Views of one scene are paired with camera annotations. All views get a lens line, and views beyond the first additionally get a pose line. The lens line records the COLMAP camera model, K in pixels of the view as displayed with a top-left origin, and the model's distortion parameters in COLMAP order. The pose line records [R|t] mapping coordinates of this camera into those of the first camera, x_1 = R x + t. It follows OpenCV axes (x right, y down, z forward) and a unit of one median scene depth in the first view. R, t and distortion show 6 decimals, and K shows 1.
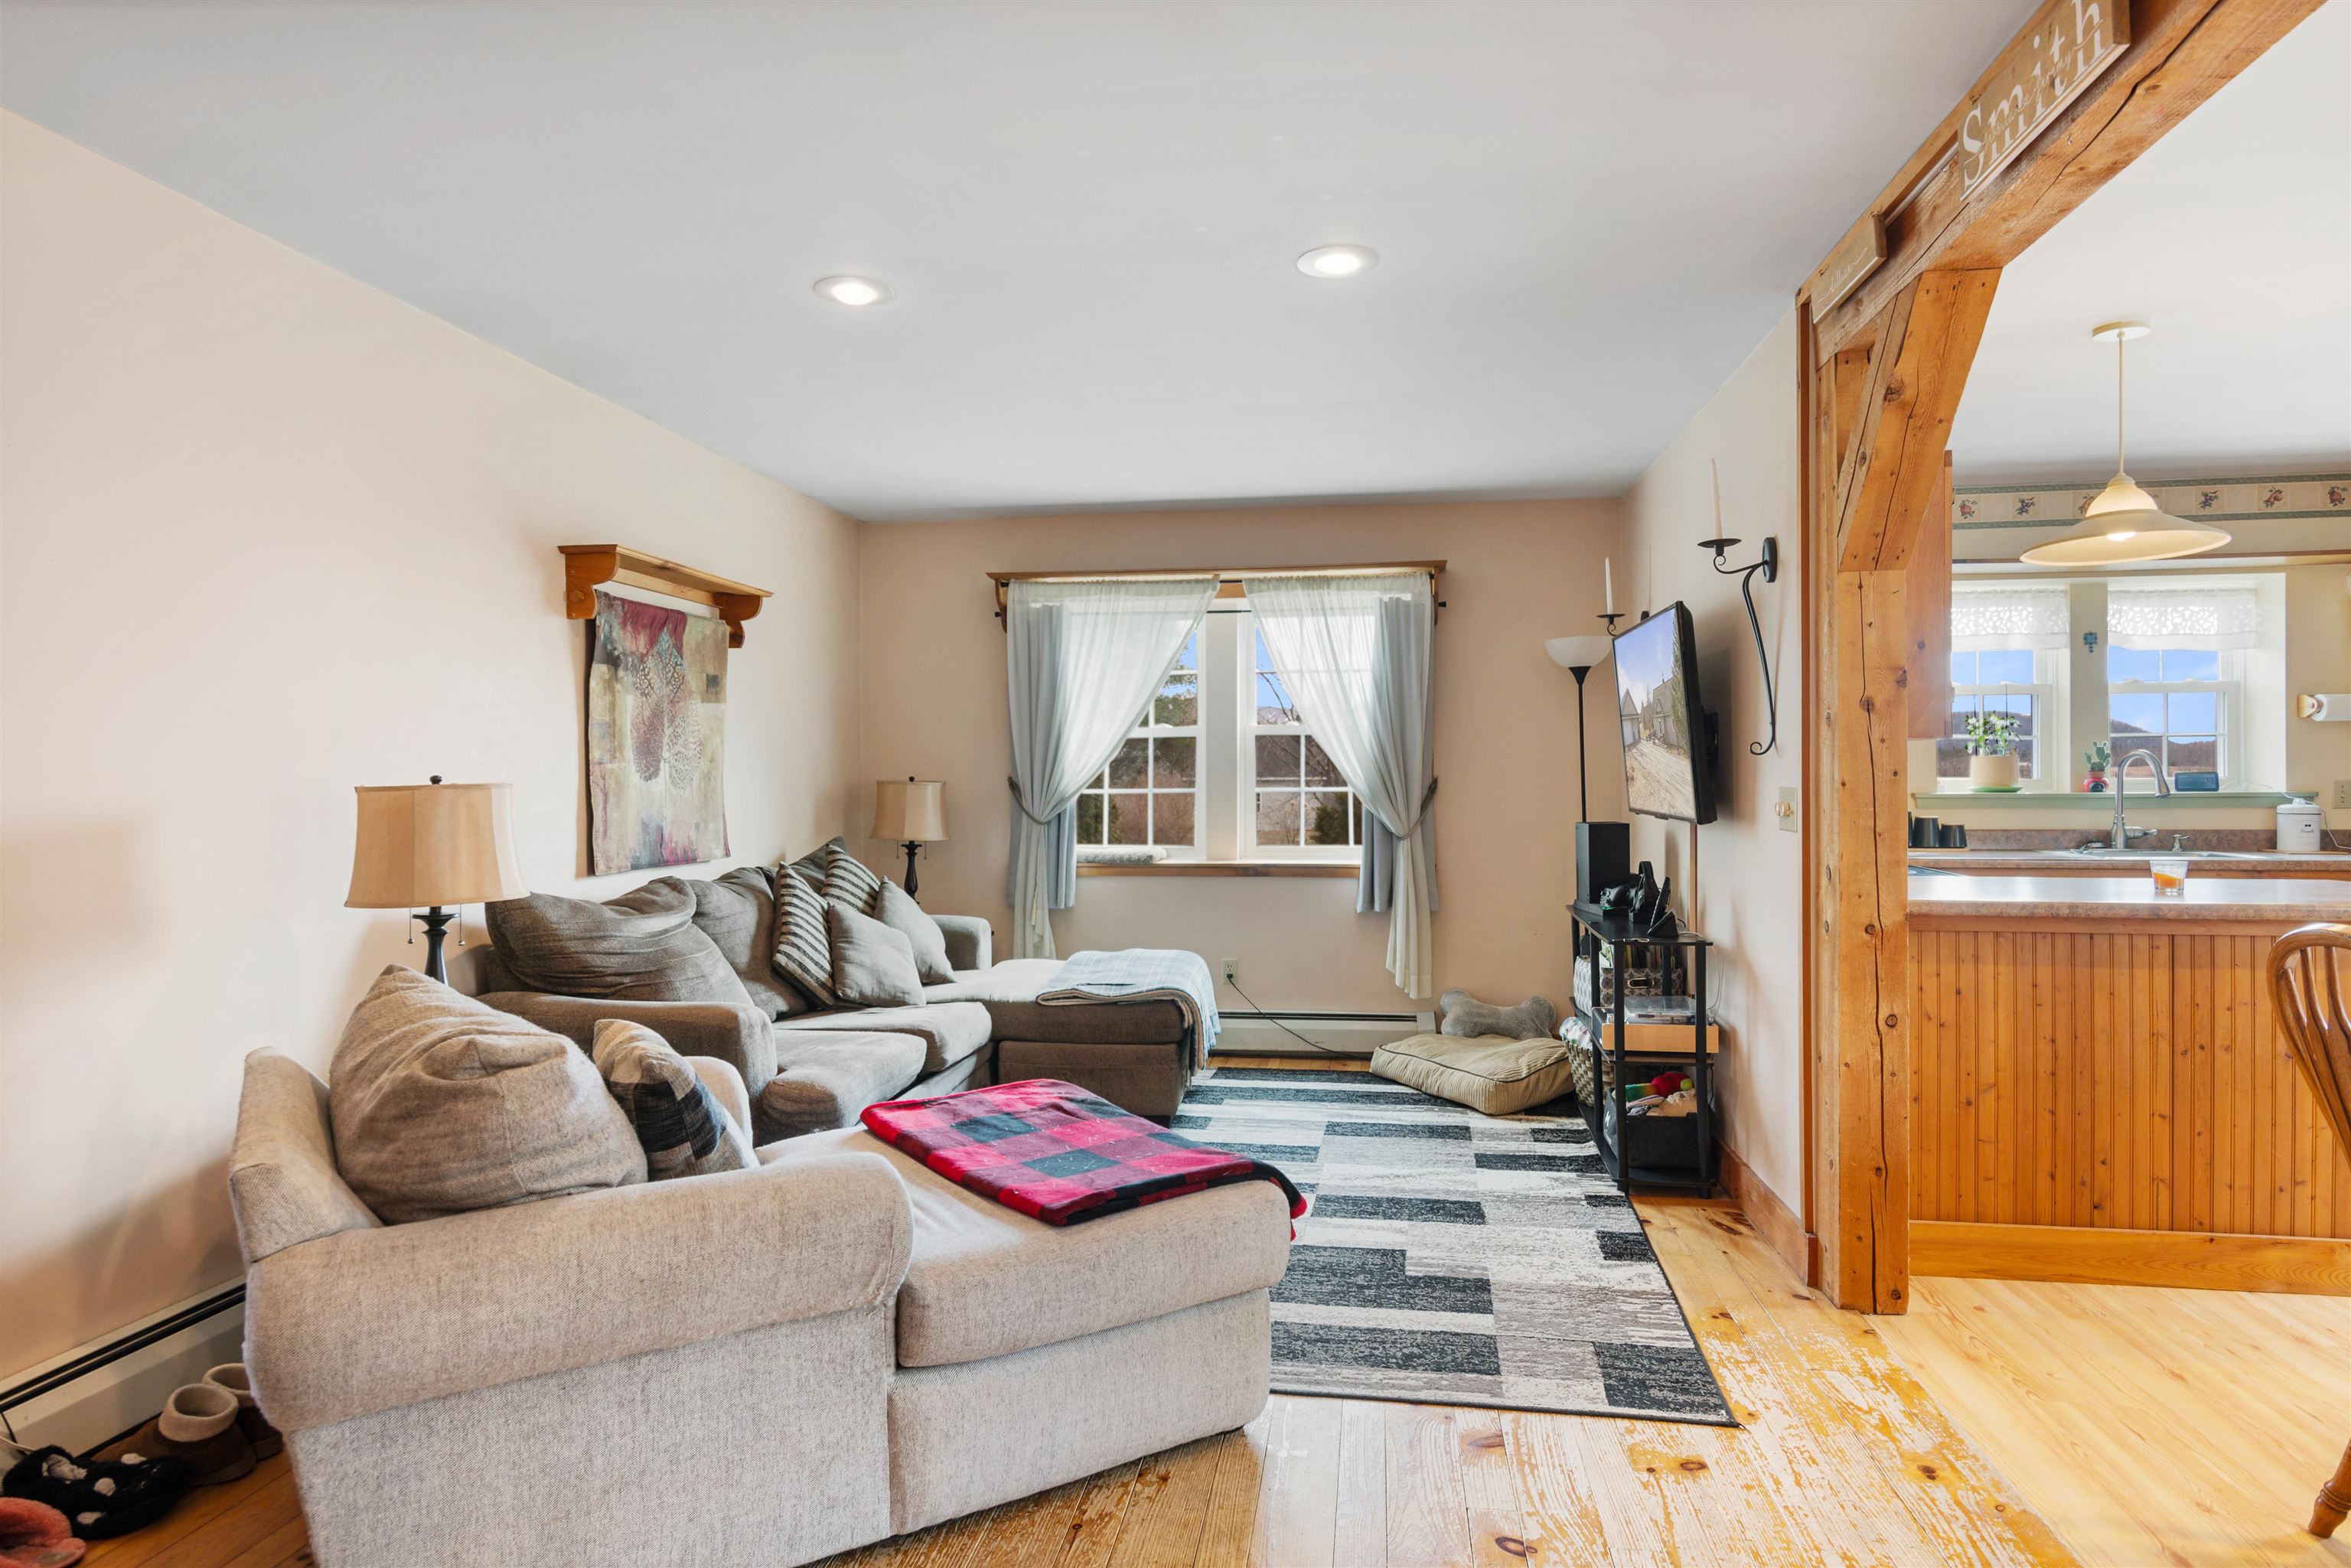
lens RADIAL K [[1367.8, 0, 1161.5], [0, 1367.8, 784.2], [0, 0, 1]] dist [-0.006791, 0.003664]
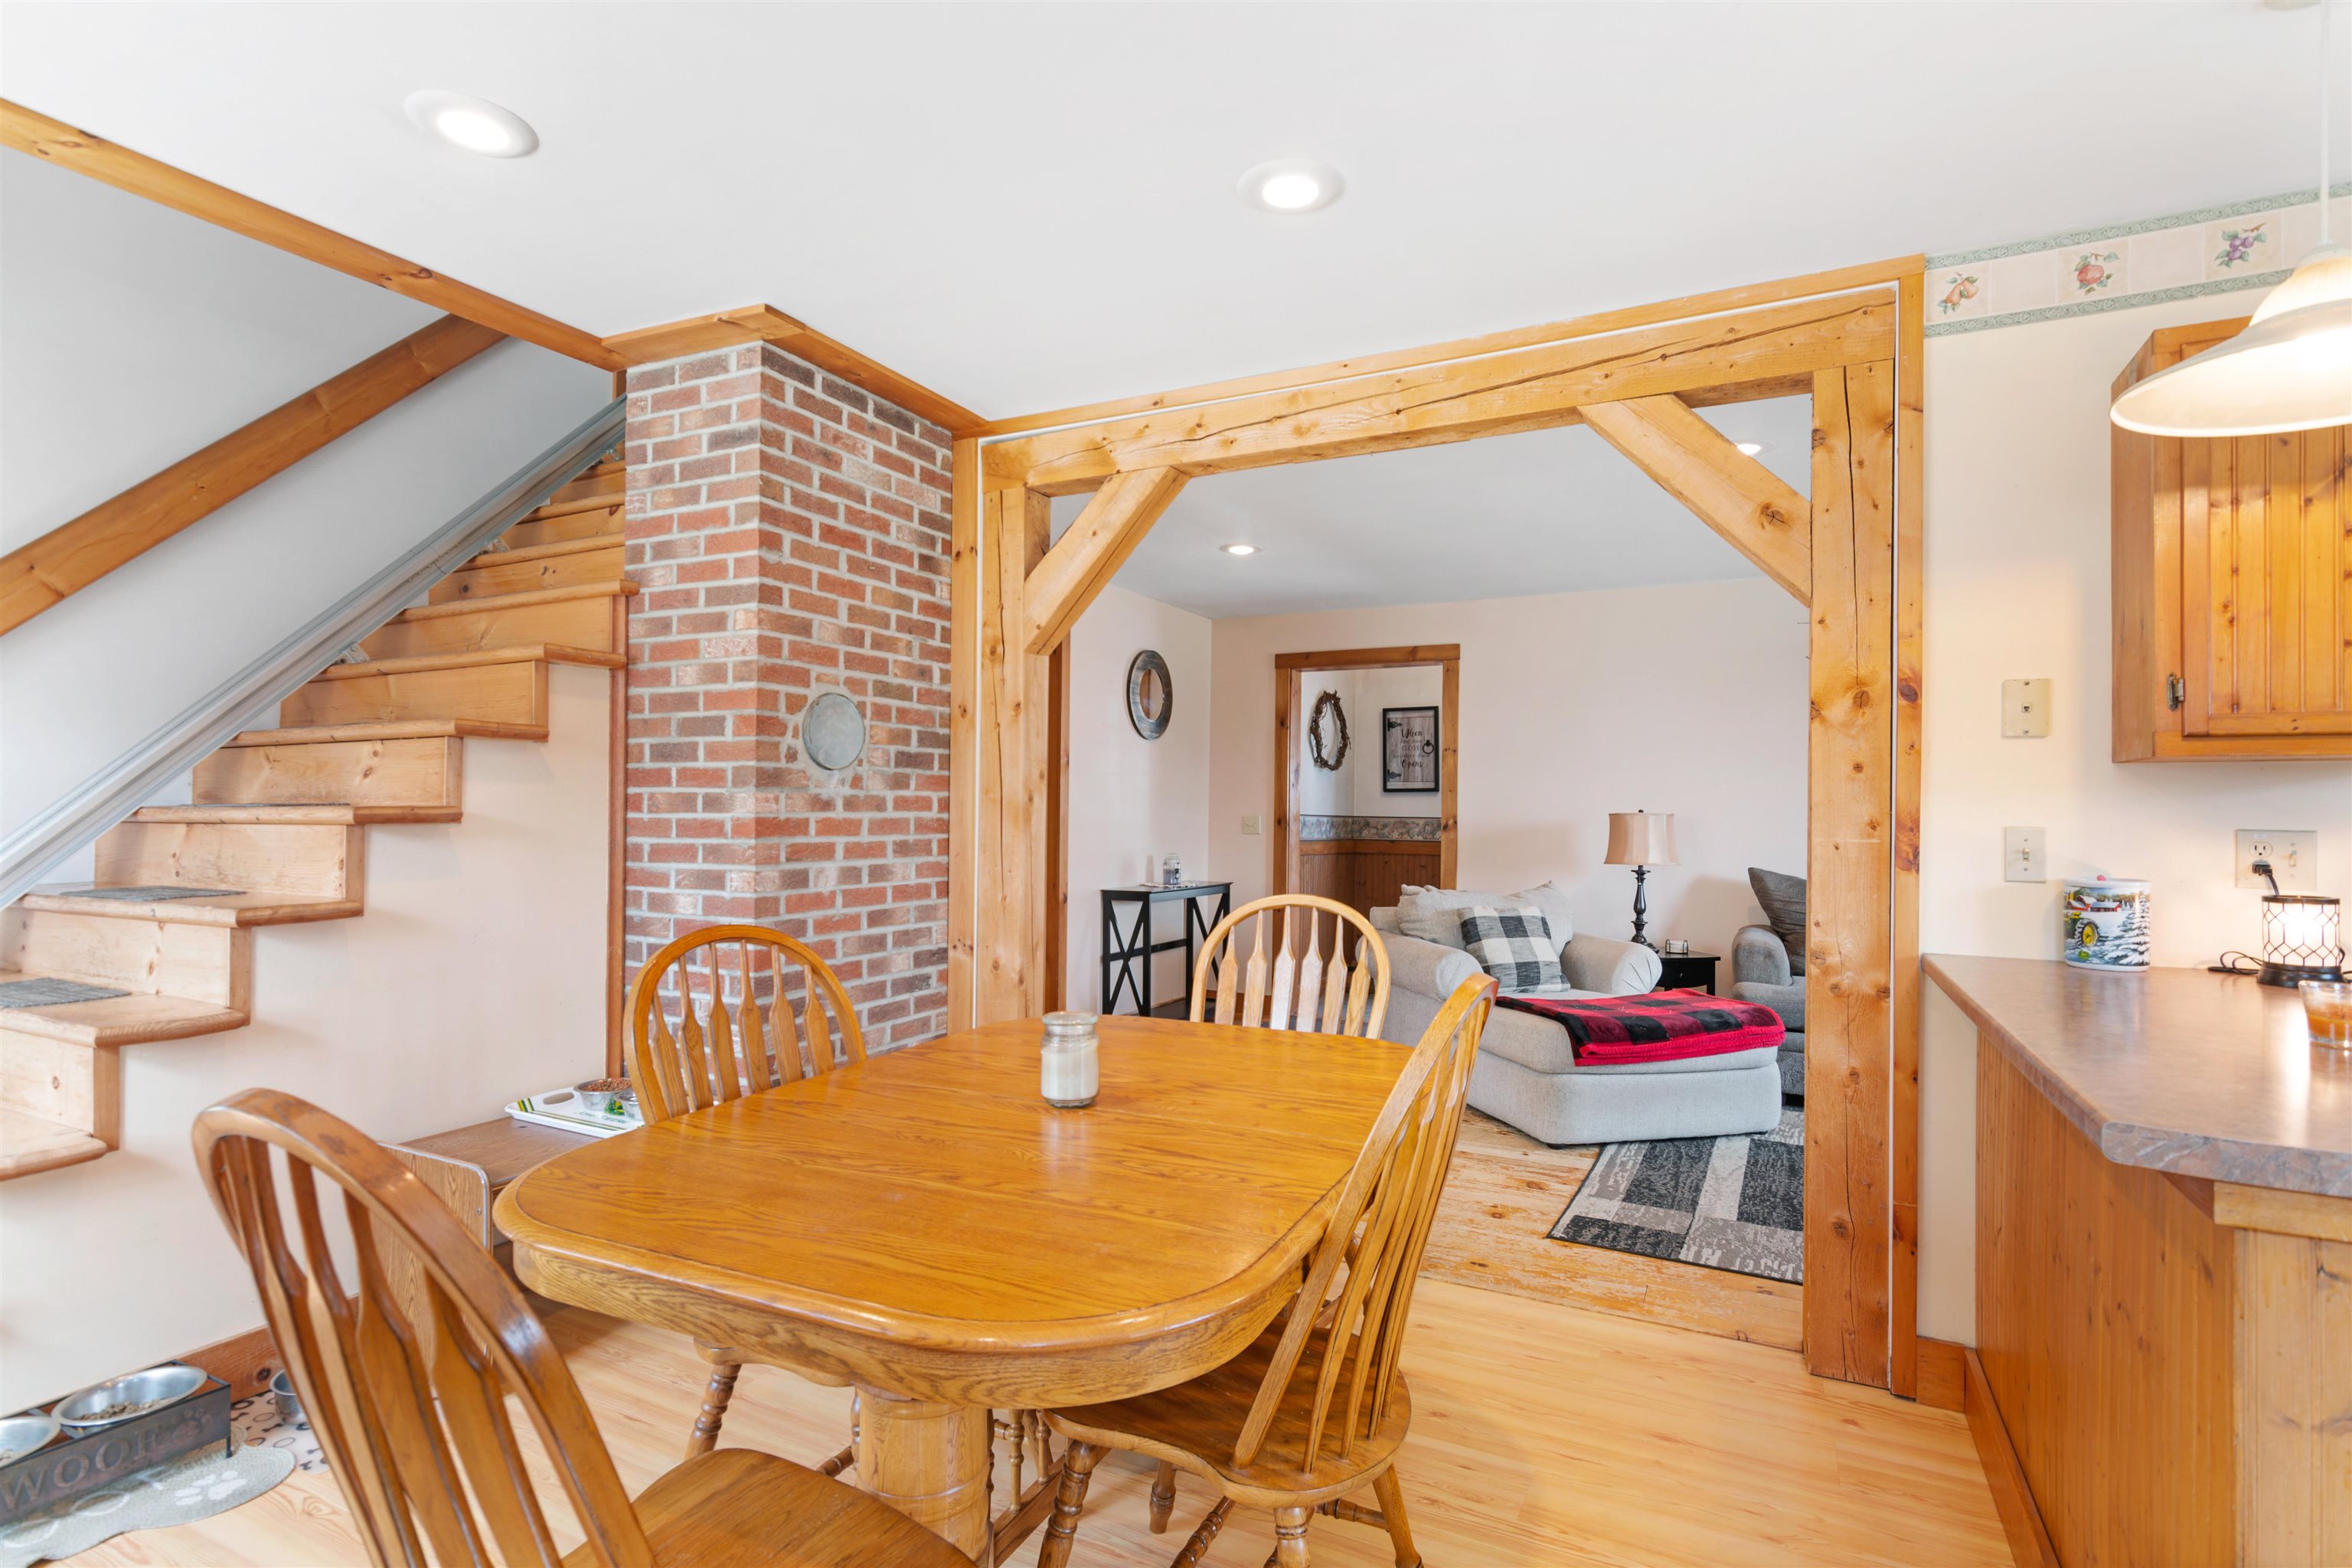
lens RADIAL K [[1145.6, 0, 1178.0], [0, 1145.6, 798.0], [0, 0, 1]] dist [-0.002388, 0.002702]
pose [[-0.317741, -0.009016, -0.948135, 1.057172], [-0.011928, 0.999914, -0.005512, -0.004106], [0.948103, 0.009558, -0.317821, 0.605204]]
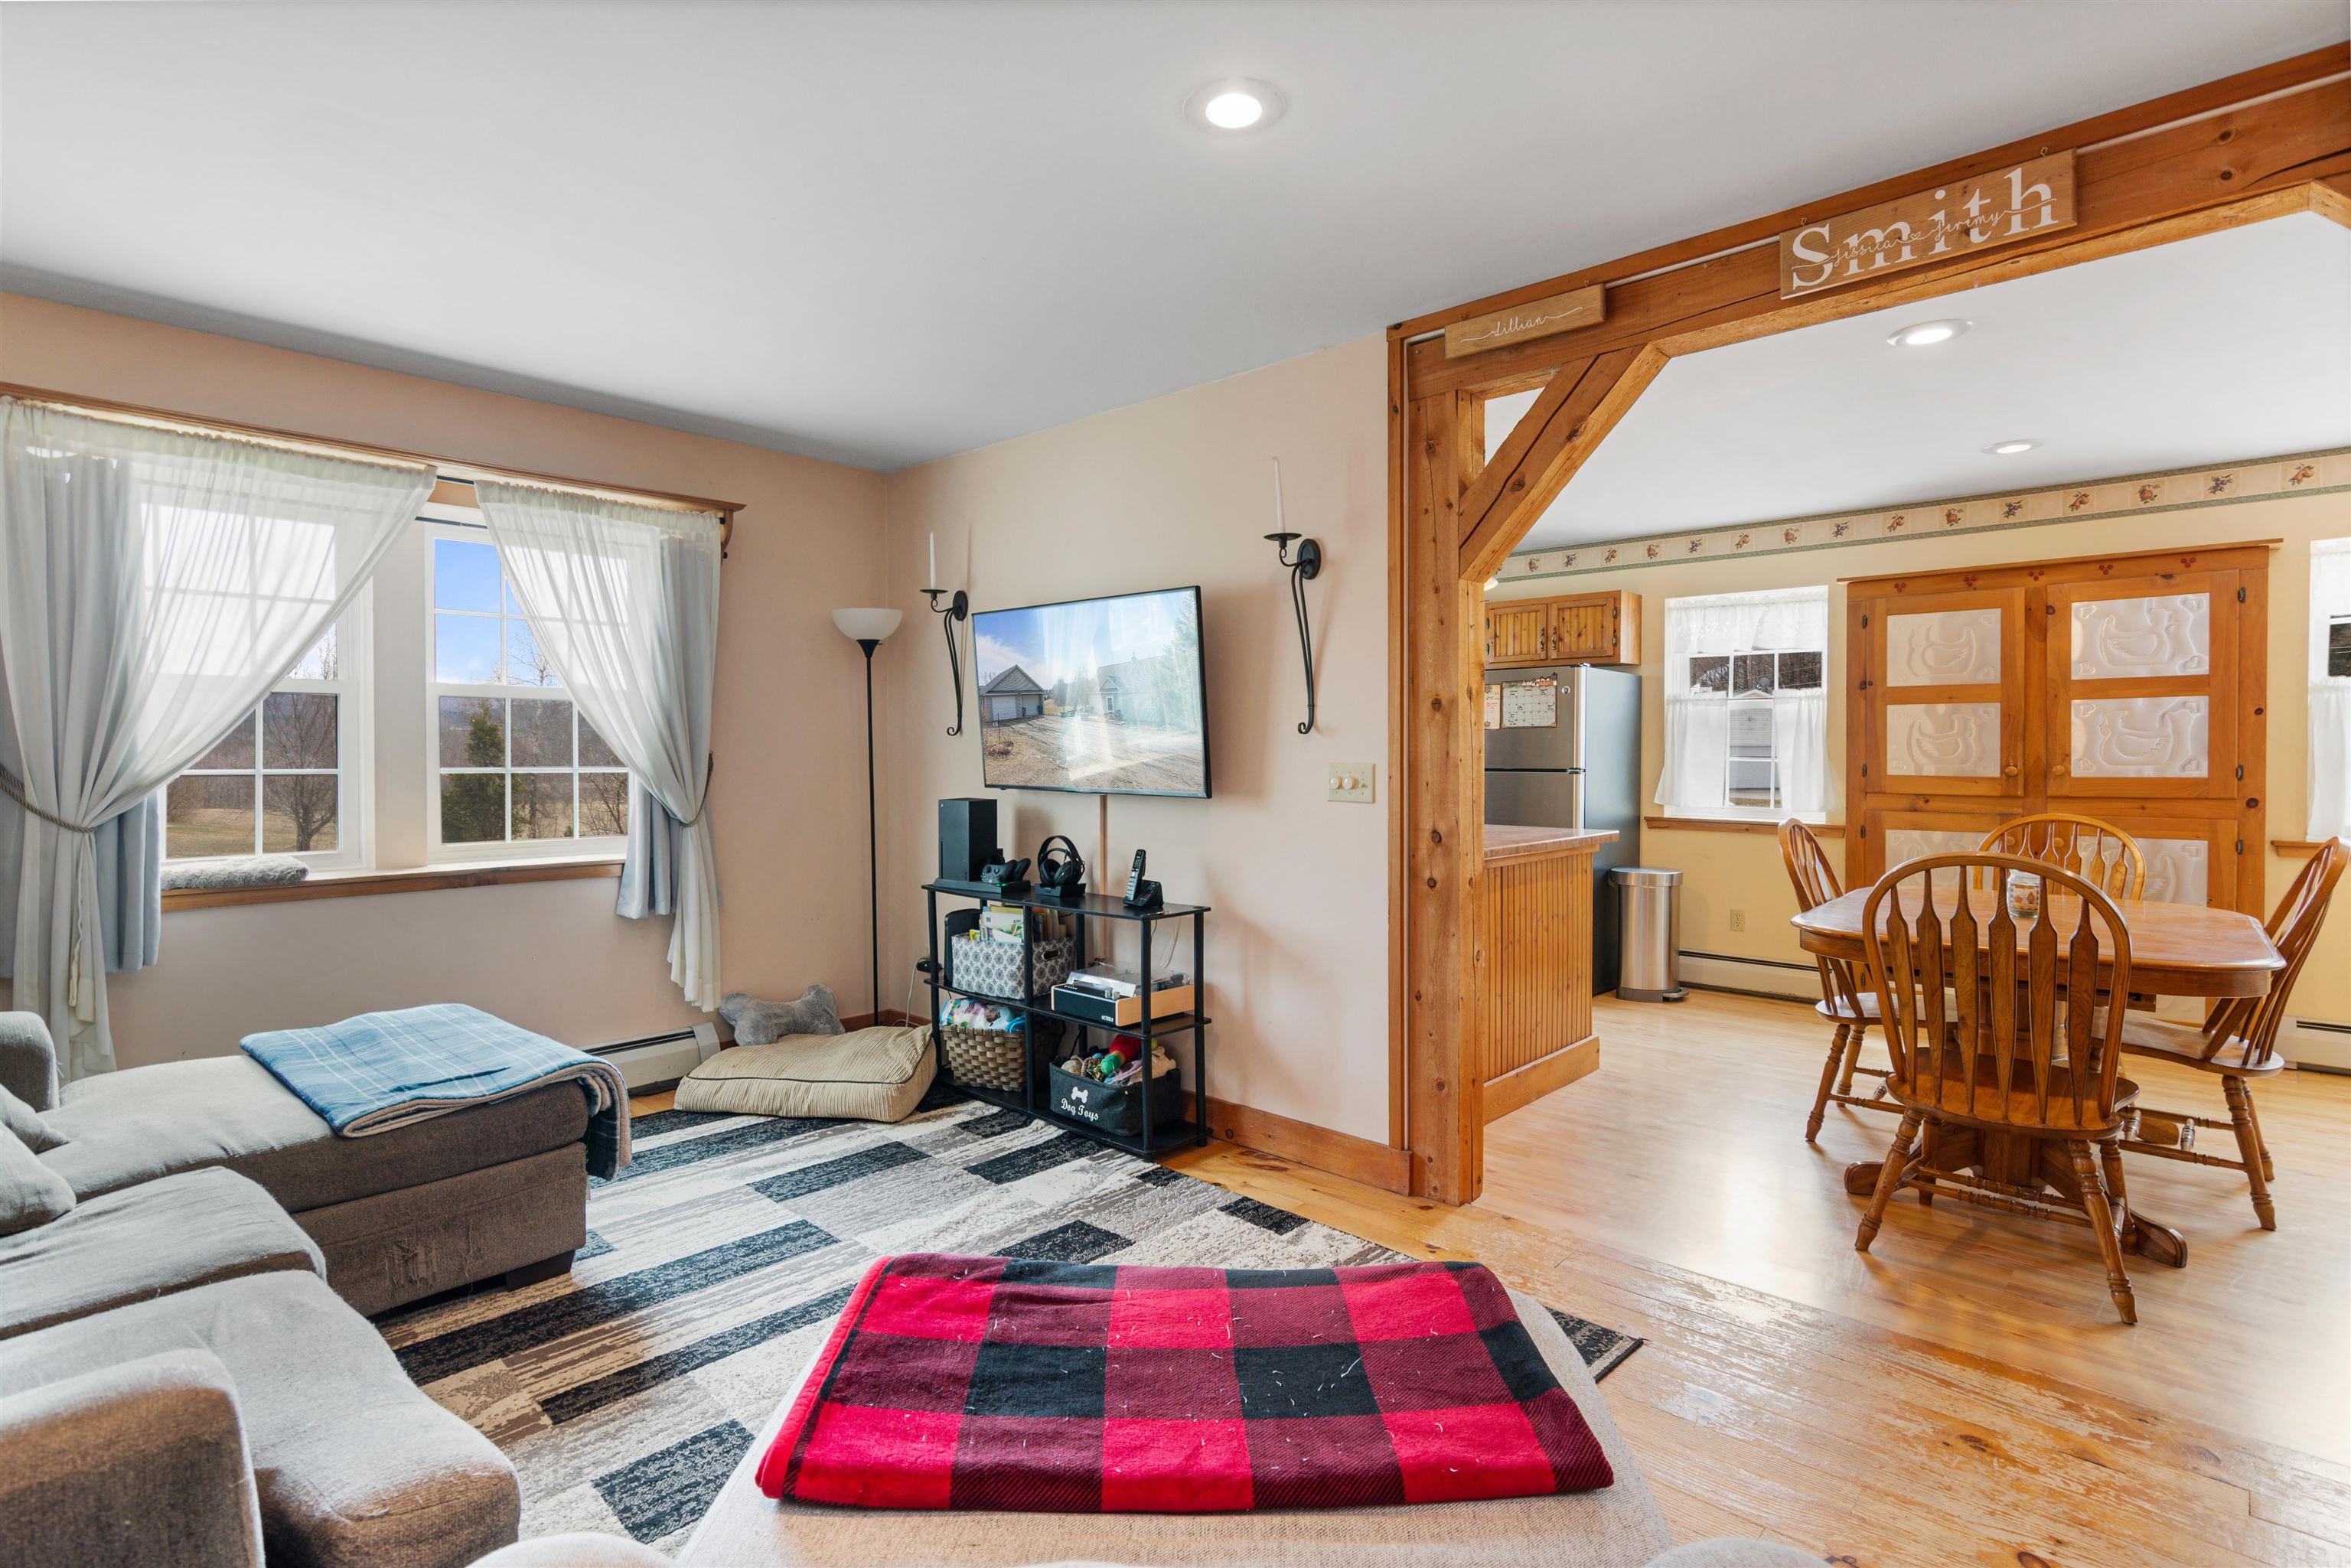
lens RADIAL K [[1145.1, 0, 1177.9], [0, 1145.1, 772.1], [0, 0, 1]] dist [-0.002388, 0.002702]
pose [[0.555039, -0.011376, 0.831747, -0.330502], [0.001761, 0.999920, 0.012501, -0.001995], [-0.831823, -0.005473, 0.555014, 0.479505]]
